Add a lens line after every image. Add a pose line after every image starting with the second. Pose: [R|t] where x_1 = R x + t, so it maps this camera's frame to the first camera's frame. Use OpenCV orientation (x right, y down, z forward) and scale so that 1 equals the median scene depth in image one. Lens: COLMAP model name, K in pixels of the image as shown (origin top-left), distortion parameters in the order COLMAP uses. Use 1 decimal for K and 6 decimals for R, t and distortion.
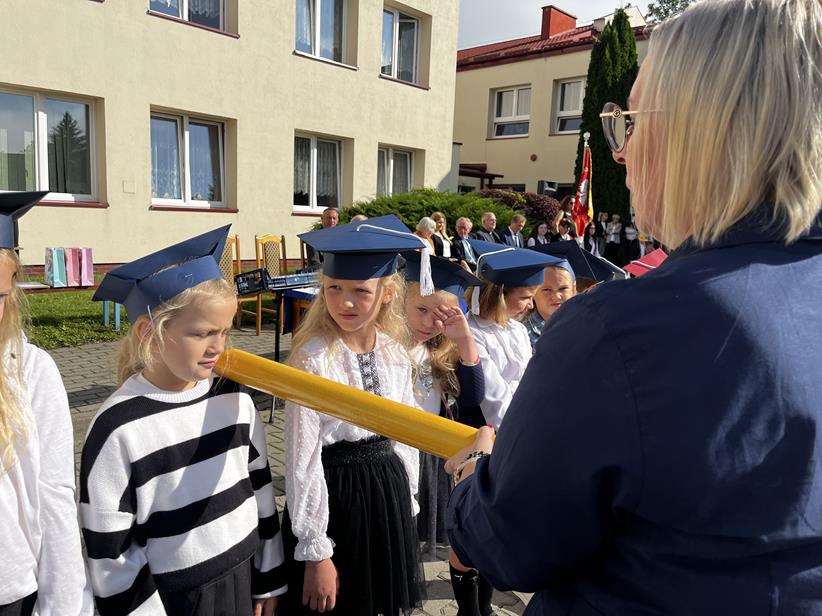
lens RADIAL K [[616.7, 0, 416.8], [0, 616.7, 302.7], [0, 0, 1]] dist [0.051712, -0.070916]
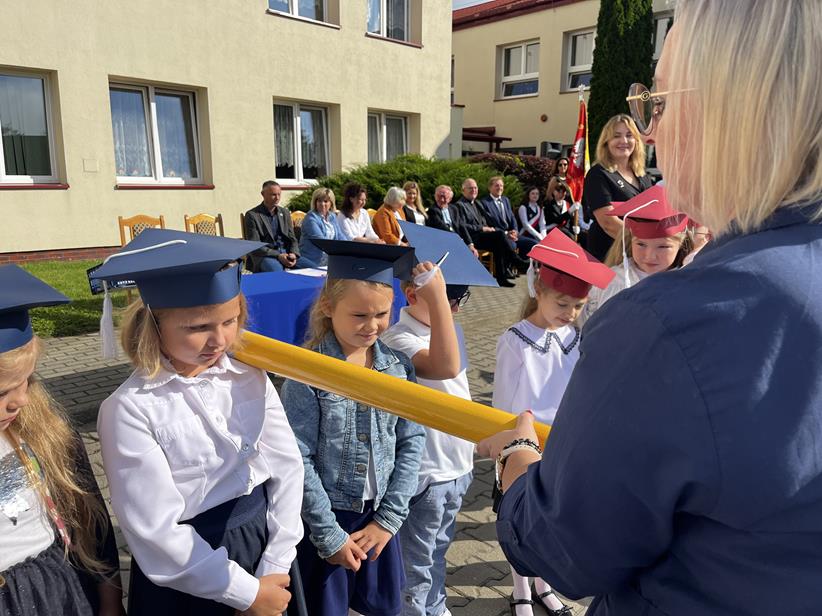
lens RADIAL K [[616.7, 0, 417.4], [0, 616.7, 305.8], [0, 0, 1]] dist [0.051712, -0.070916]
pose [[0.998600, -0.028419, -0.044624, 0.047259], [0.030733, 0.998171, 0.052053, -0.006930], [0.043063, -0.053352, 0.997647, 0.056620]]
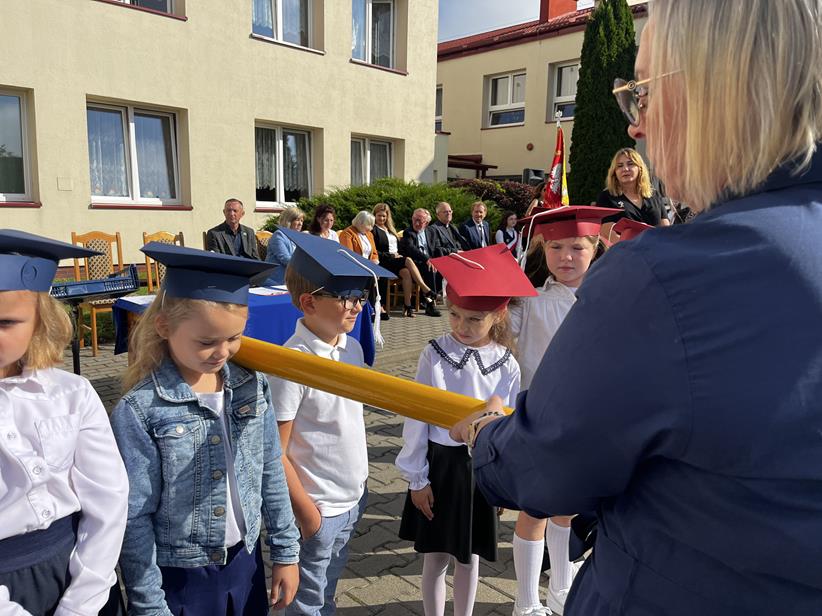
lens RADIAL K [[616.7, 0, 417.1], [0, 616.7, 305.4], [0, 0, 1]] dist [0.051712, -0.070916]
pose [[0.999368, -0.017538, -0.030918, 0.063401], [0.017805, 0.999806, 0.008375, -0.003504], [0.030765, -0.008921, 0.999487, 0.067459]]
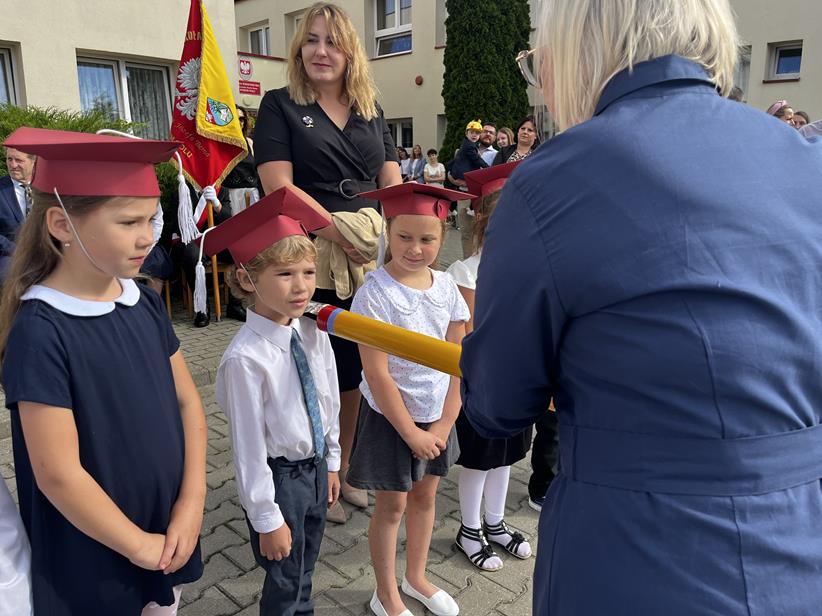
lens RADIAL K [[616.7, 0, 413.5], [0, 616.7, 300.0], [0, 0, 1]] dist [0.051712, -0.070916]
pose [[0.998903, -0.040261, -0.023908, 0.294013], [0.041778, 0.996894, 0.066765, -0.032182], [0.021145, -0.067691, 0.997482, 0.367298]]
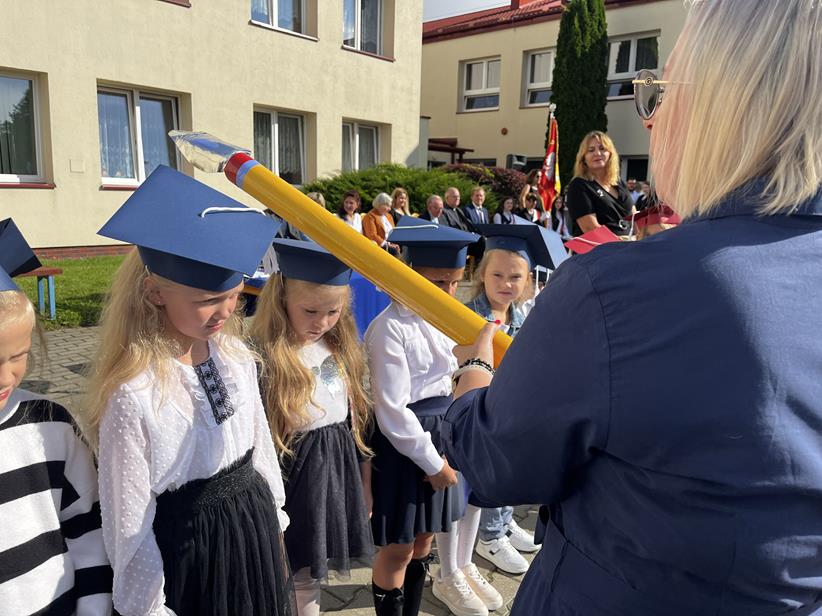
lens RADIAL K [[616.7, 0, 413.9], [0, 616.7, 301.7], [0, 0, 1]] dist [0.051712, -0.070916]
pose [[0.999324, -0.020318, 0.030653, 0.014683], [0.019234, 0.999193, 0.035274, -0.001800], [-0.031345, -0.034660, 0.998907, 0.017795]]
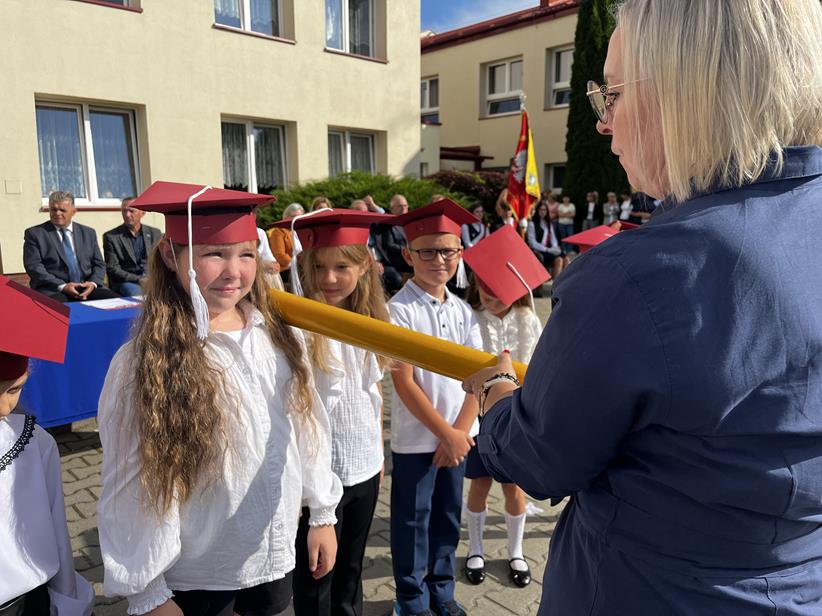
lens RADIAL K [[616.7, 0, 416.2], [0, 616.7, 301.1], [0, 0, 1]] dist [0.051712, -0.070916]
pose [[0.996929, -0.036273, -0.069402, 0.121289], [0.036998, 0.999273, 0.009195, -0.008373], [0.069018, -0.011735, 0.997546, 0.116499]]
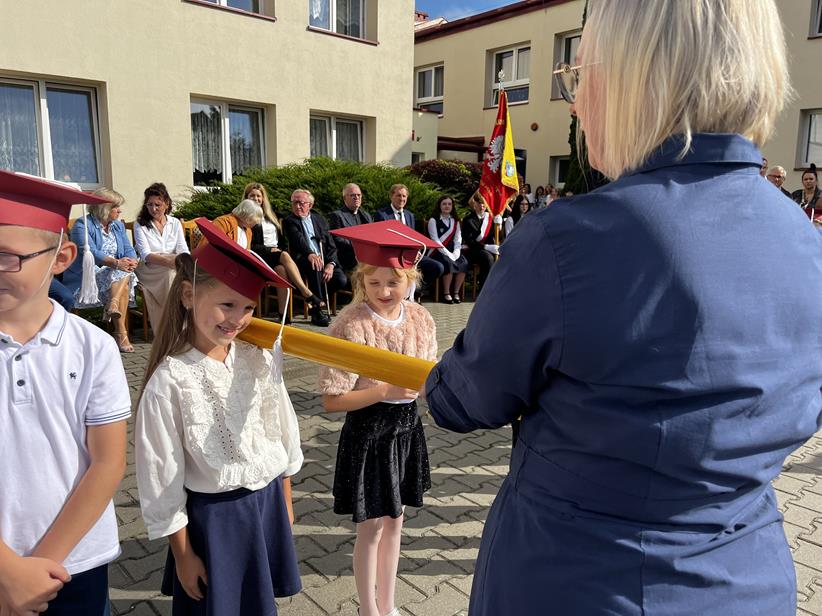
lens RADIAL K [[616.7, 0, 410.6], [0, 616.7, 303.6], [0, 0, 1]] dist [0.051712, -0.070916]
pose [[0.994472, -0.008054, -0.104691, 0.163679], [0.010431, 0.999700, 0.022180, -0.012895], [0.104481, -0.023149, 0.994257, 0.177566]]
